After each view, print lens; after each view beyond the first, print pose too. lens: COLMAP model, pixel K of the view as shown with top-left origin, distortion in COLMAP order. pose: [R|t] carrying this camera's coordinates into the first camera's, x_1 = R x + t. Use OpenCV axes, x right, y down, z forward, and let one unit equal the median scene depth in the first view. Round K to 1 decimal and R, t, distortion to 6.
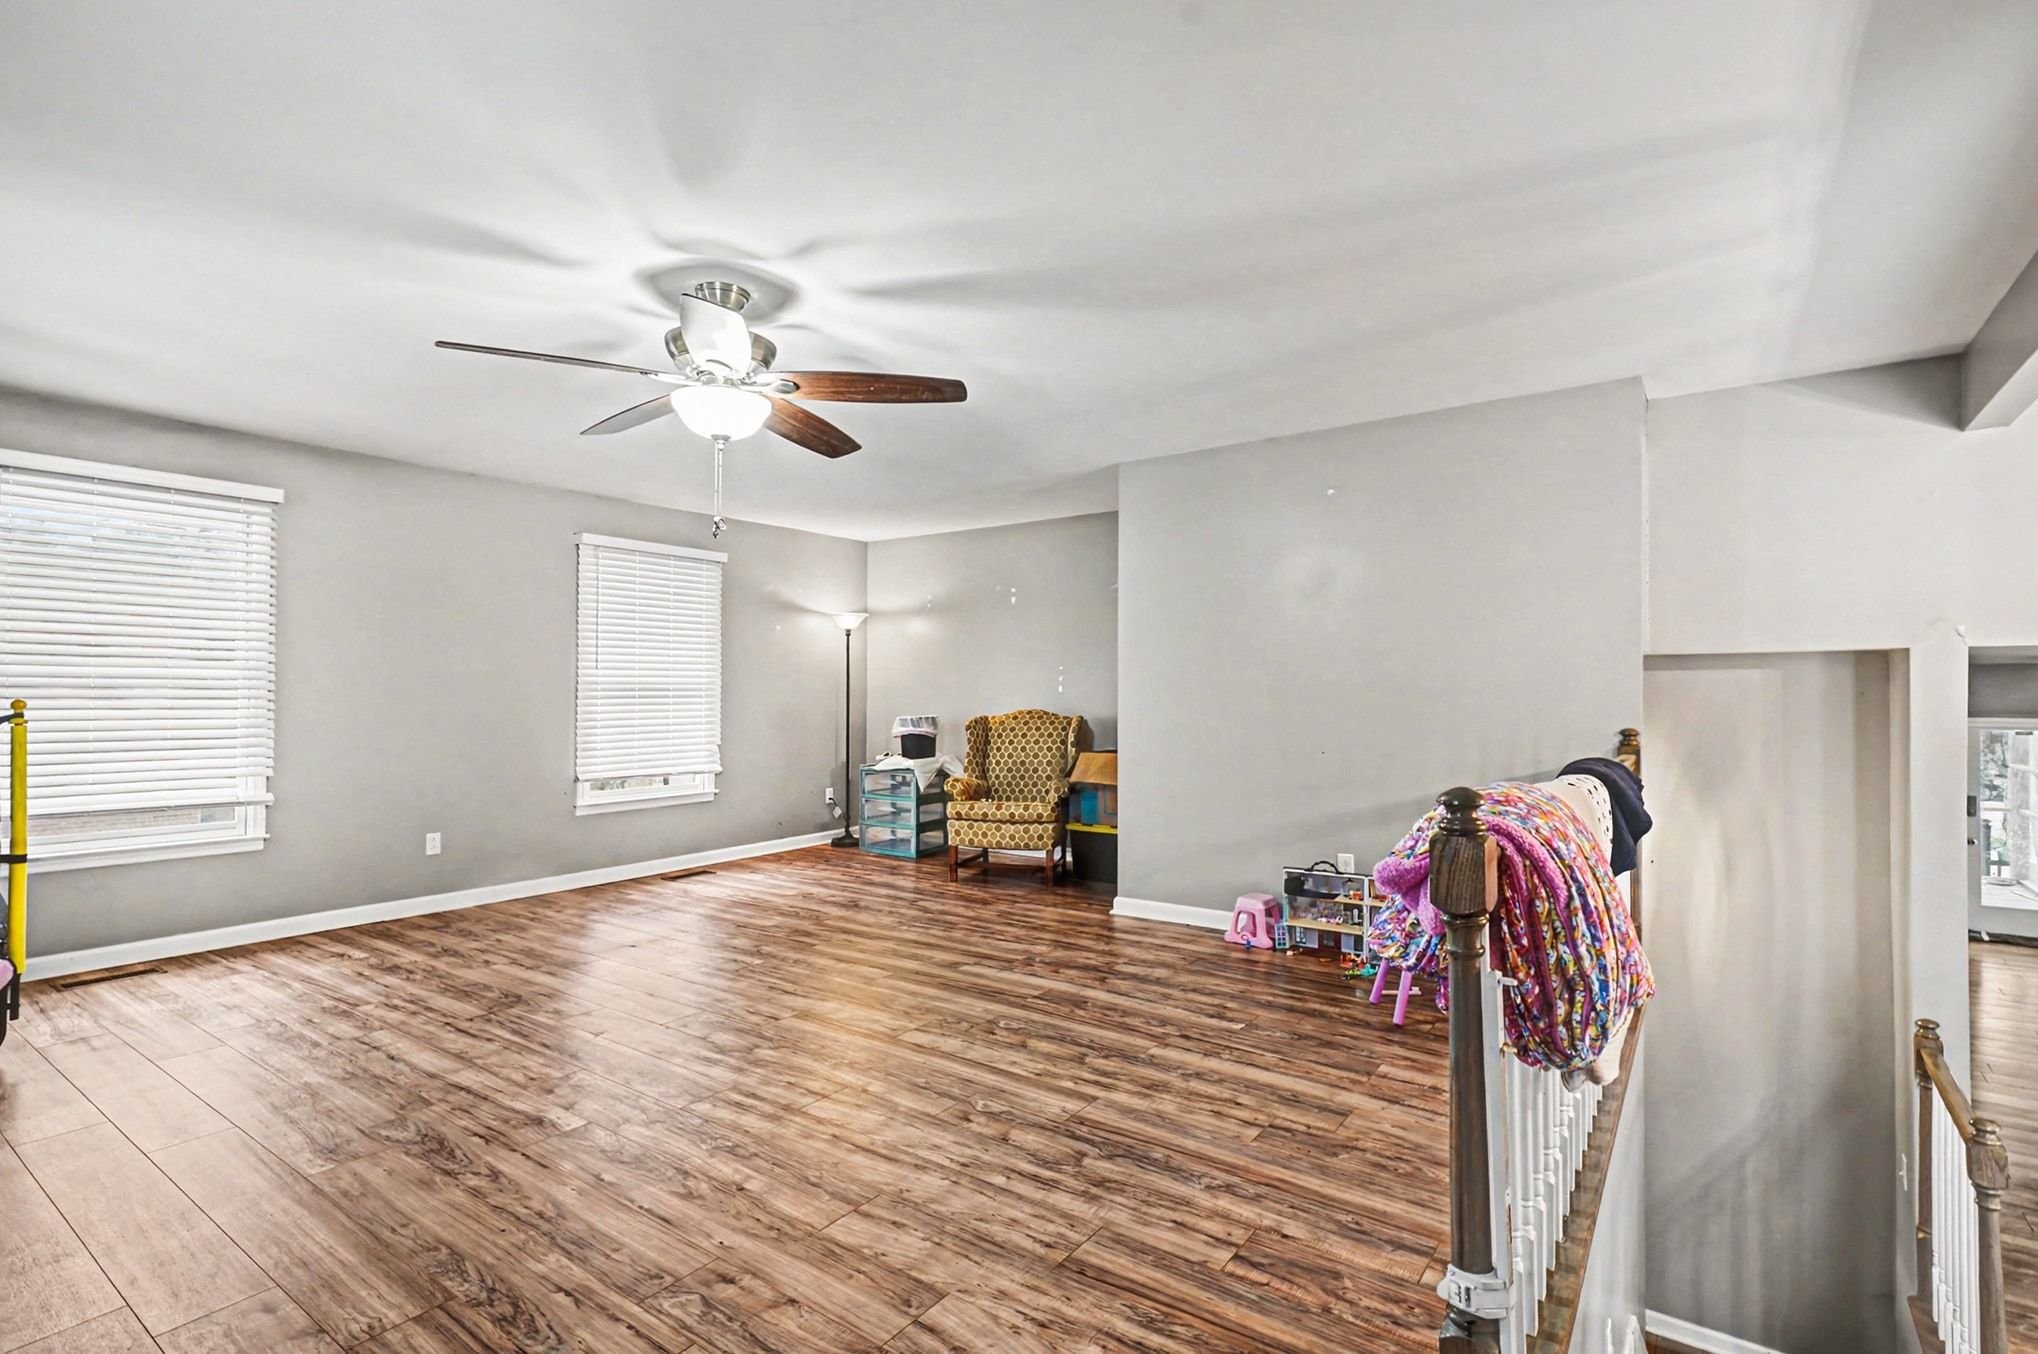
lens RADIAL K [[936.4, 0, 1019.4], [0, 936.4, 686.6], [0, 0, 1]] dist [0.002481, 0.000643]
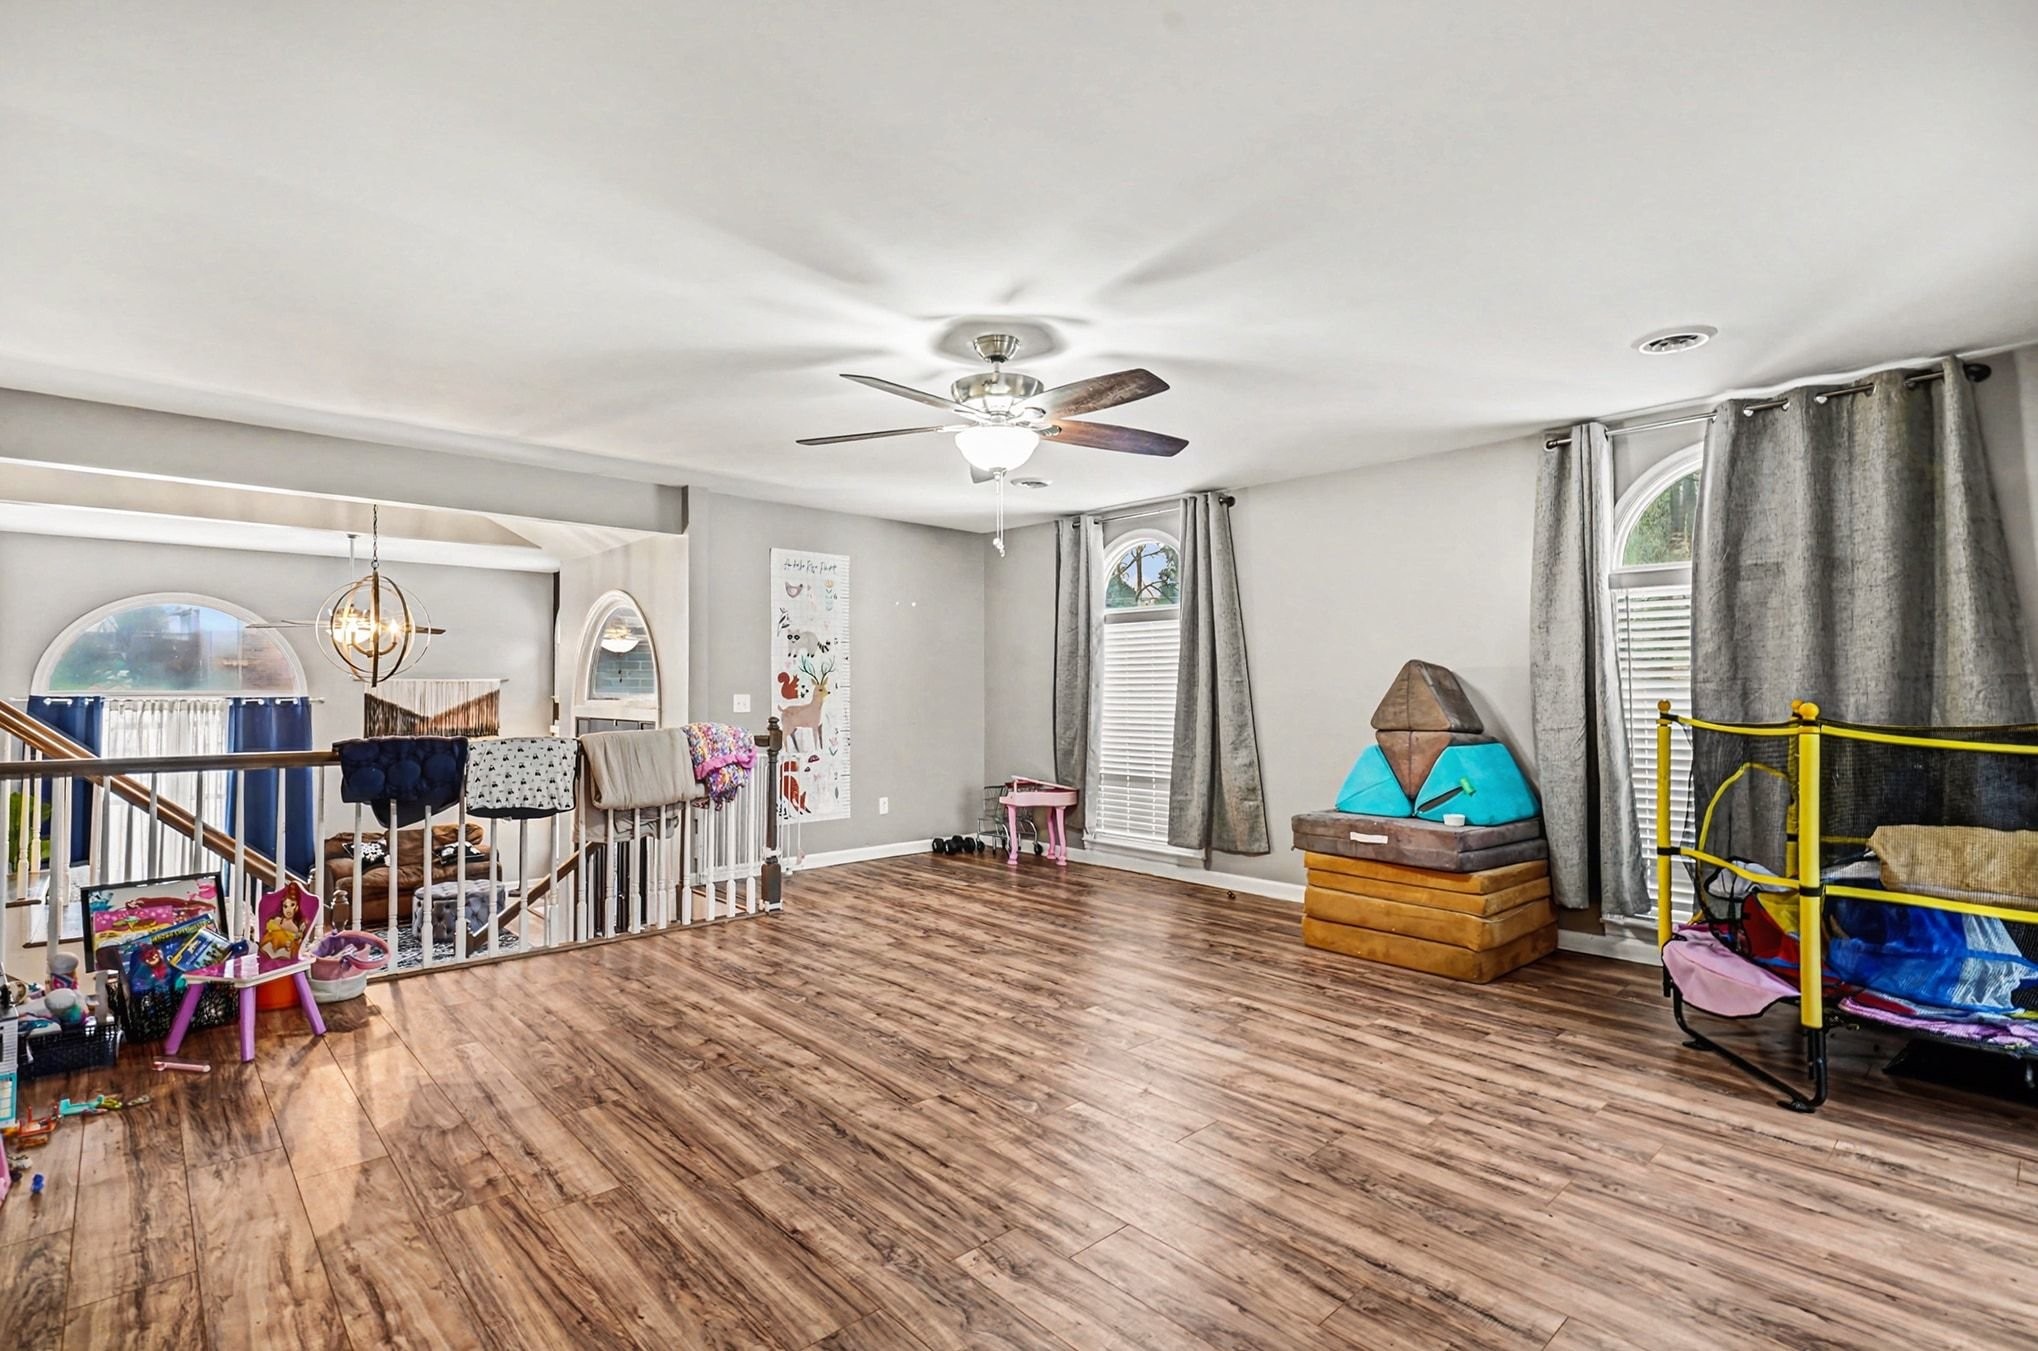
lens RADIAL K [[936.4, 0, 1019.4], [0, 936.4, 685.1], [0, 0, 1]] dist [0.002481, 0.000643]
pose [[-0.978961, -0.001335, 0.204043, -0.540496], [-0.003758, 0.999927, -0.011490, 0.012408], [-0.204013, -0.012015, -0.978895, 1.970082]]
